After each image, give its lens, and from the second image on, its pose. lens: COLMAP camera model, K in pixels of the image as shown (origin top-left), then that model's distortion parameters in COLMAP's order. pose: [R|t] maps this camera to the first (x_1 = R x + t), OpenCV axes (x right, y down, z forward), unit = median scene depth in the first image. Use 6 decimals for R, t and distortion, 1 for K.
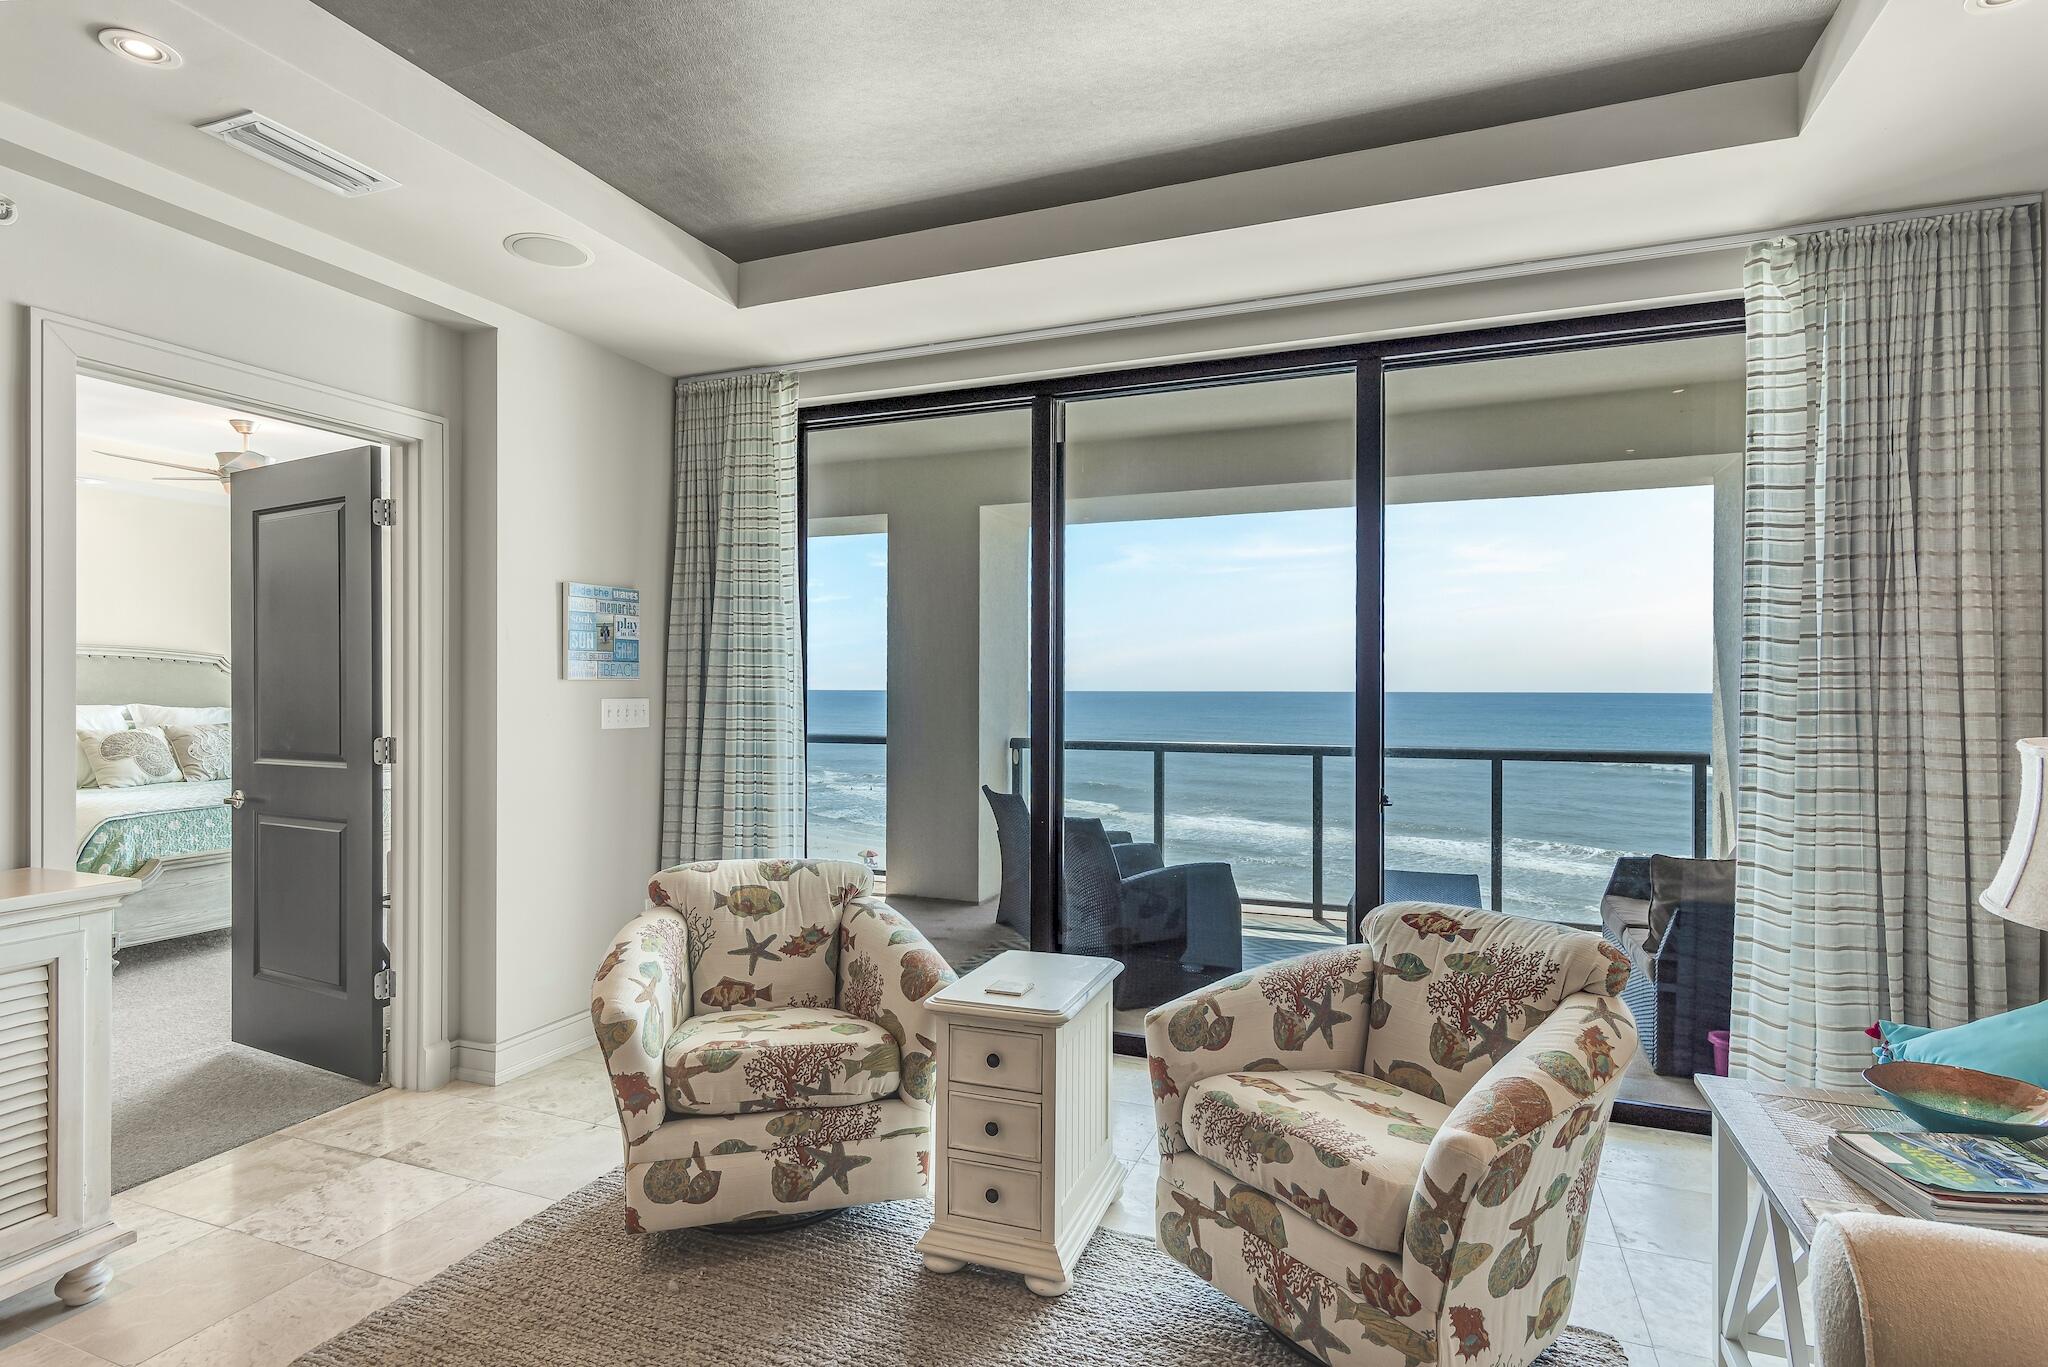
lens RADIAL K [[1024.5, 0, 1023.6], [0, 1024.5, 688.9], [0, 0, 1]] dist [0.003990, 0.001150]
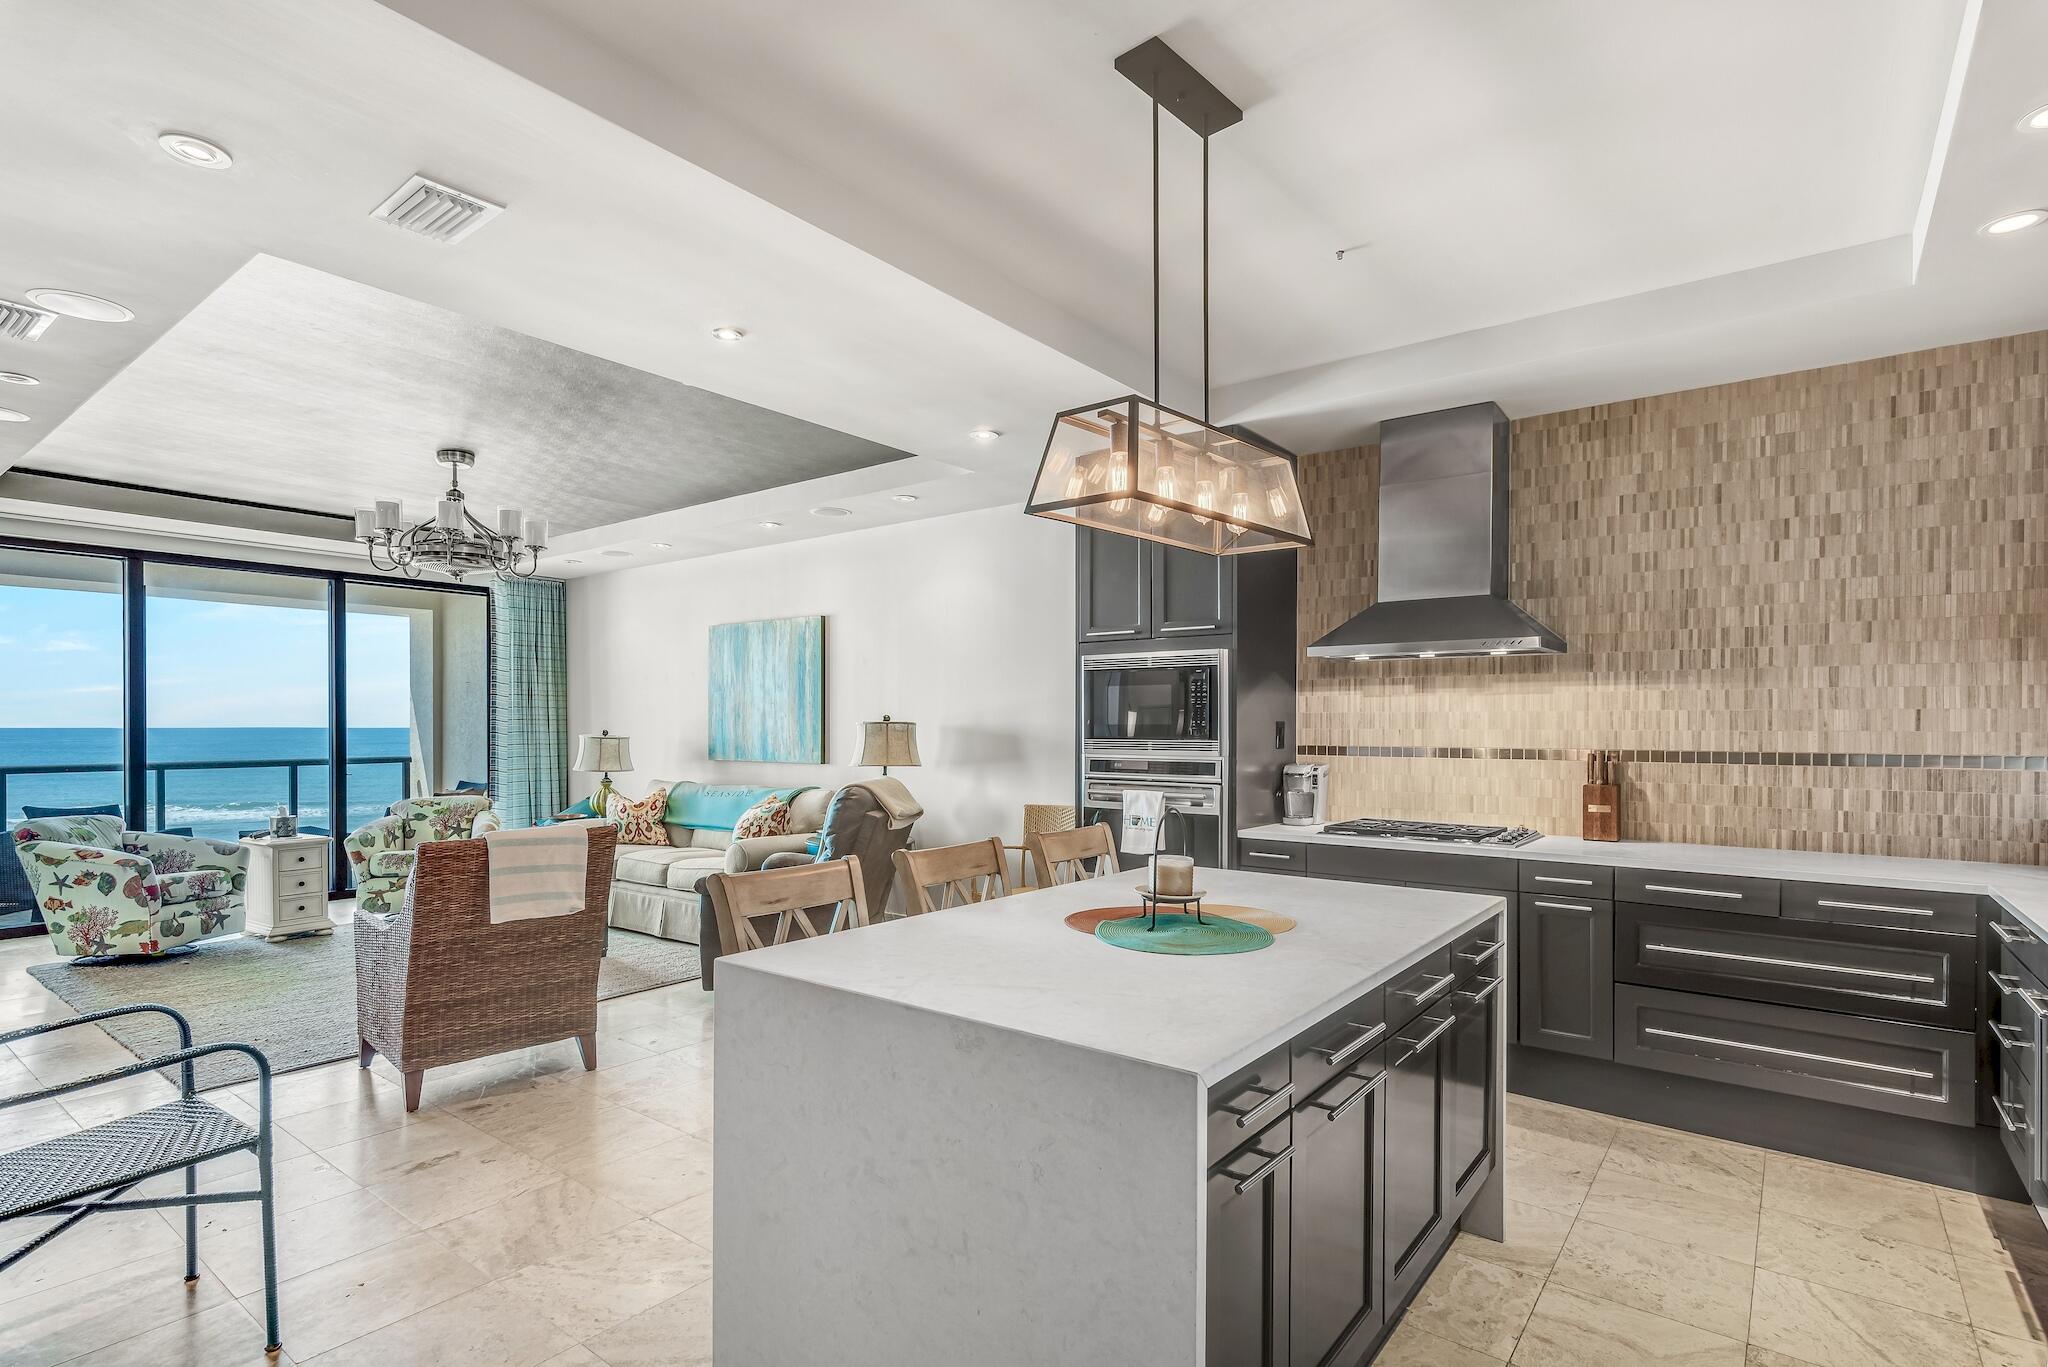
lens RADIAL K [[991.9, 0, 1026.0], [0, 991.9, 733.3], [0, 0, 1]] dist [0.007508, -0.003092]
pose [[0.272734, -0.010343, 0.962034, -1.775258], [0.000801, 0.999944, 0.010523, -0.002432], [-0.962089, -0.002100, 0.272727, -1.375880]]
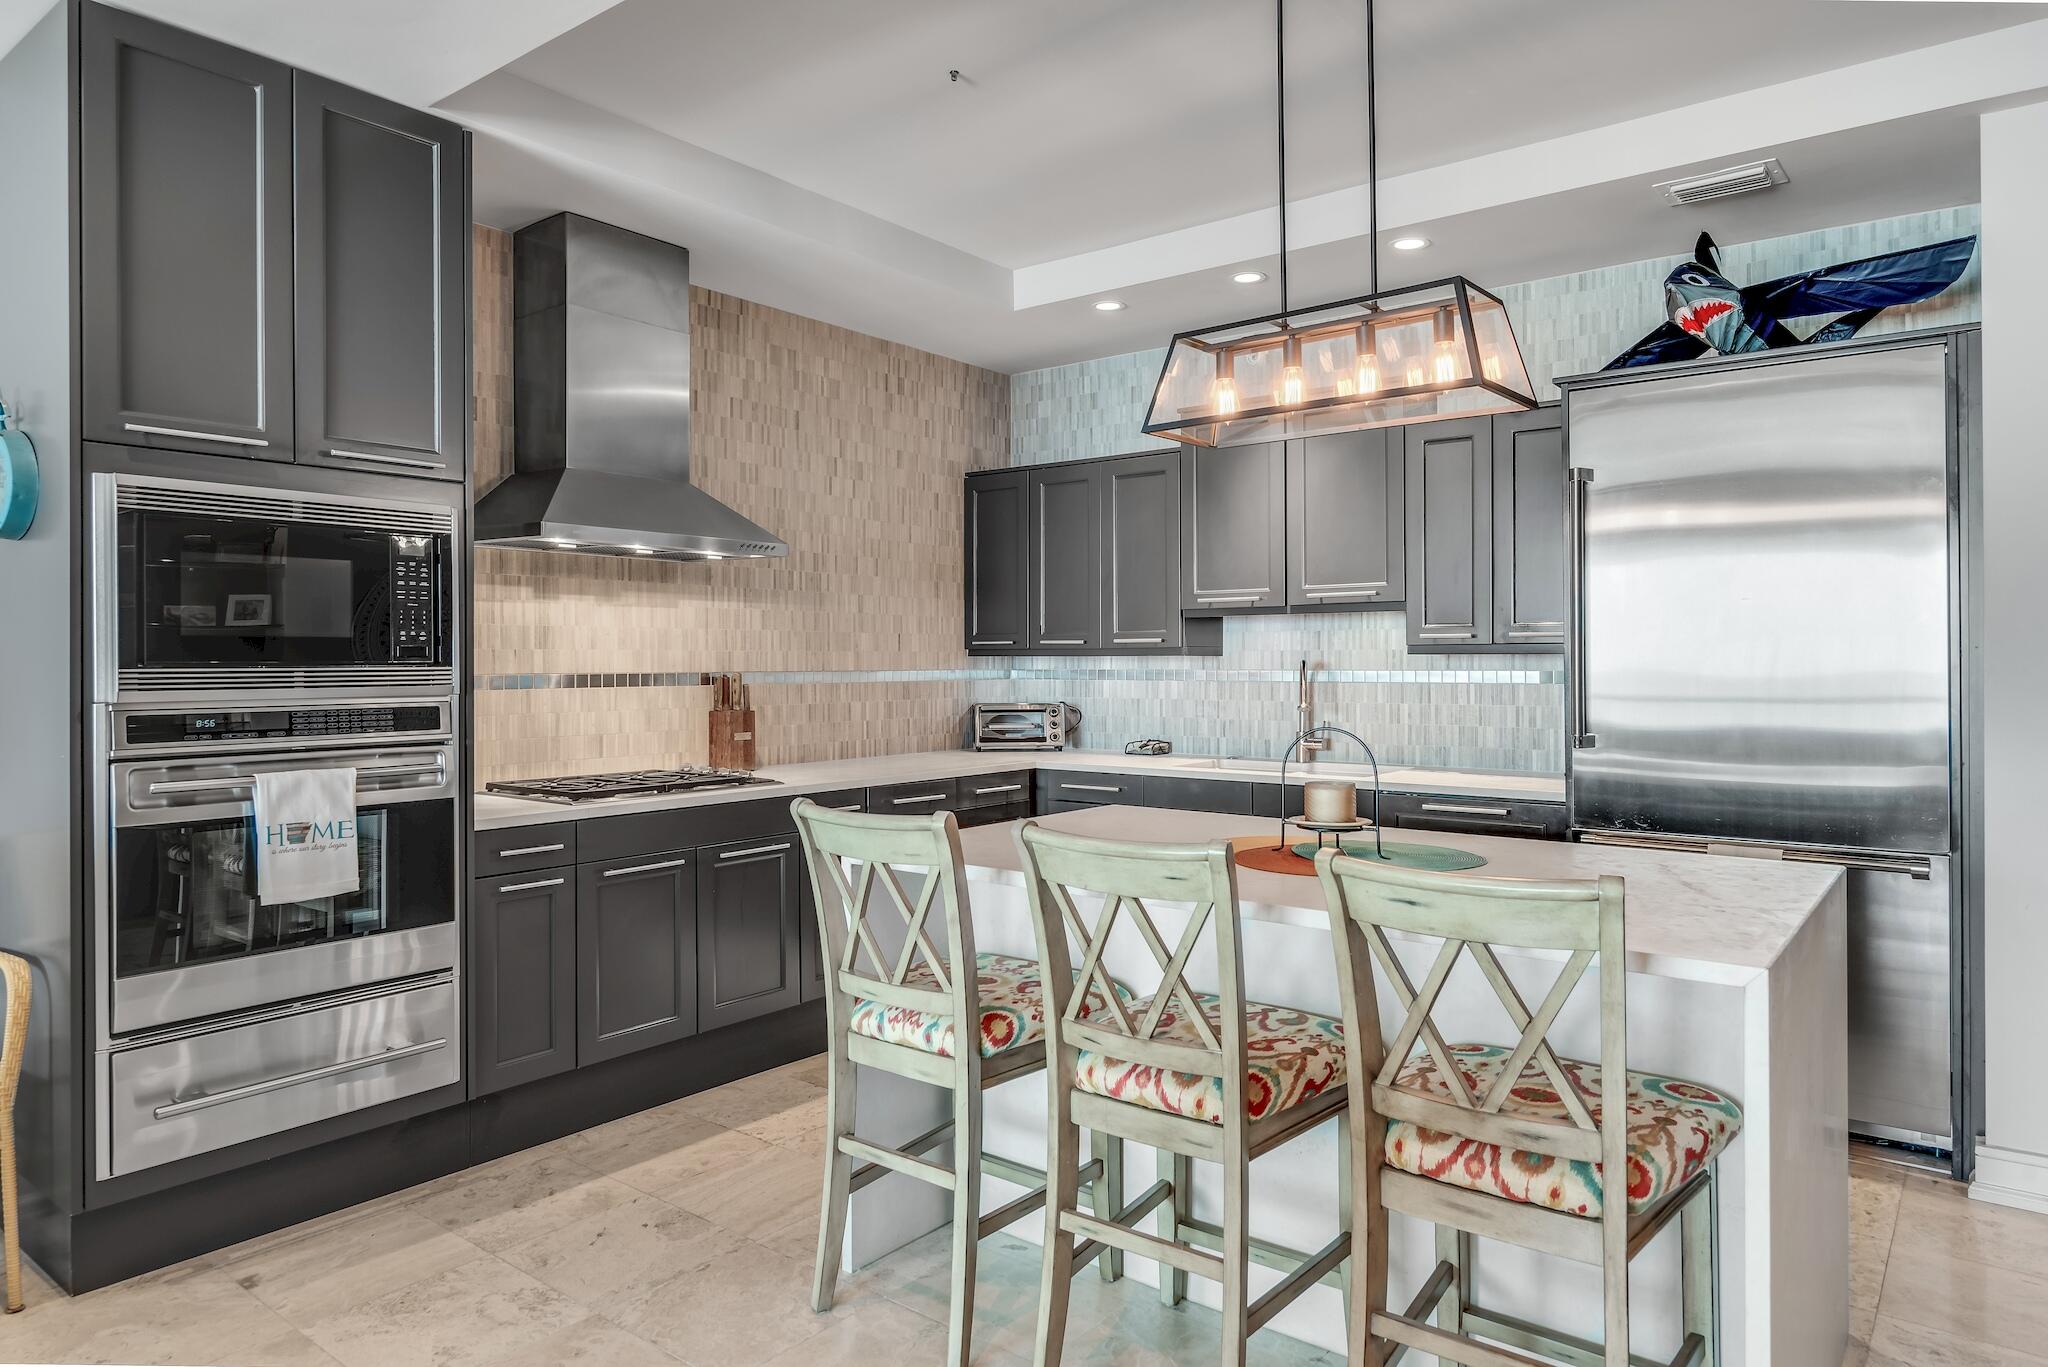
lens RADIAL K [[1261.0, 0, 1032.1], [0, 1261.0, 661.0], [0, 0, 1]] dist [0.000444, 0.001458]
pose [[-0.963051, -0.001434, 0.269315, -0.985118], [-0.000449, 0.999993, 0.003720, 0.016237], [-0.269319, 0.003461, -0.963045, -0.283080]]
